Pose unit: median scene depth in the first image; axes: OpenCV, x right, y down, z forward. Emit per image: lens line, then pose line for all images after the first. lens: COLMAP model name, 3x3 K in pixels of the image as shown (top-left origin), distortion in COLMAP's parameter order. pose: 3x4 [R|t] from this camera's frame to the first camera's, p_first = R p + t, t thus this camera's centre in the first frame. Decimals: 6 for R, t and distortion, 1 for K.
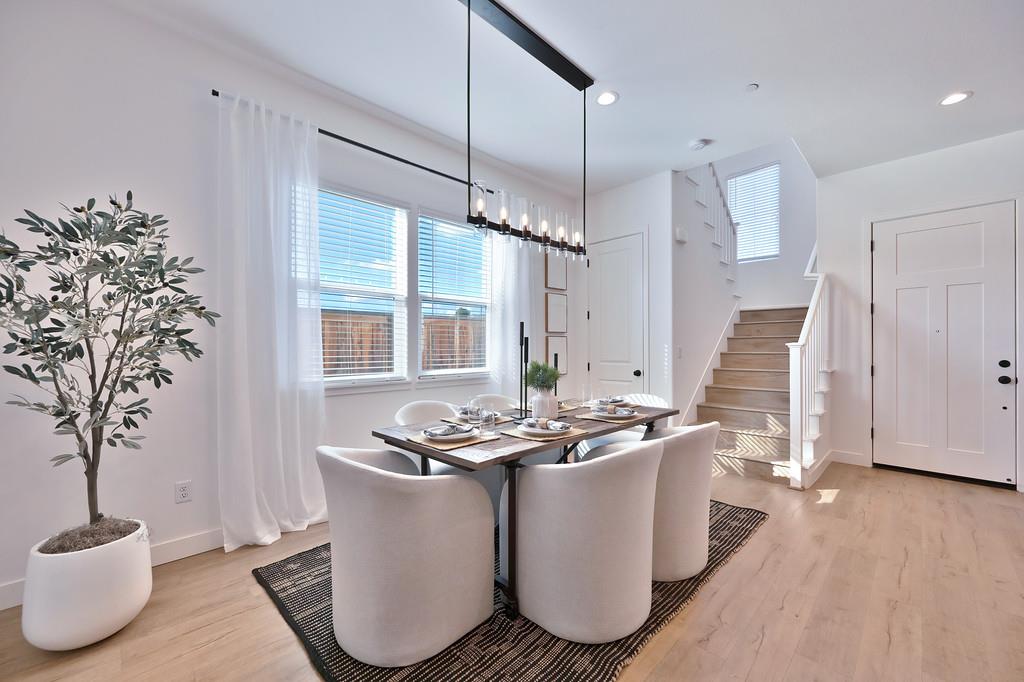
lens RADIAL K [[406.2, 0, 517.9], [0, 406.2, 344.1], [0, 0, 1]] dist [0.001182, -0.000286]
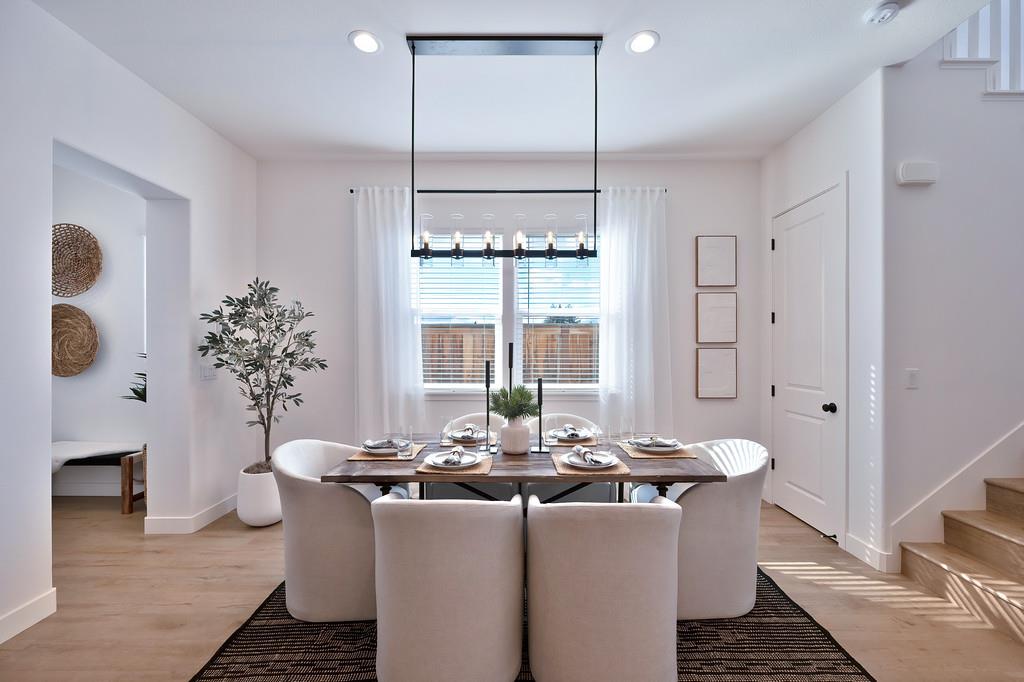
lens RADIAL K [[406.2, 0, 515.7], [0, 406.2, 343.9], [0, 0, 1]] dist [0.001182, -0.000286]
pose [[0.704408, -0.000939, -0.709795, 0.709311], [0.003218, 0.999993, 0.001871, -0.055601], [0.709788, -0.003602, 0.704406, 0.359758]]
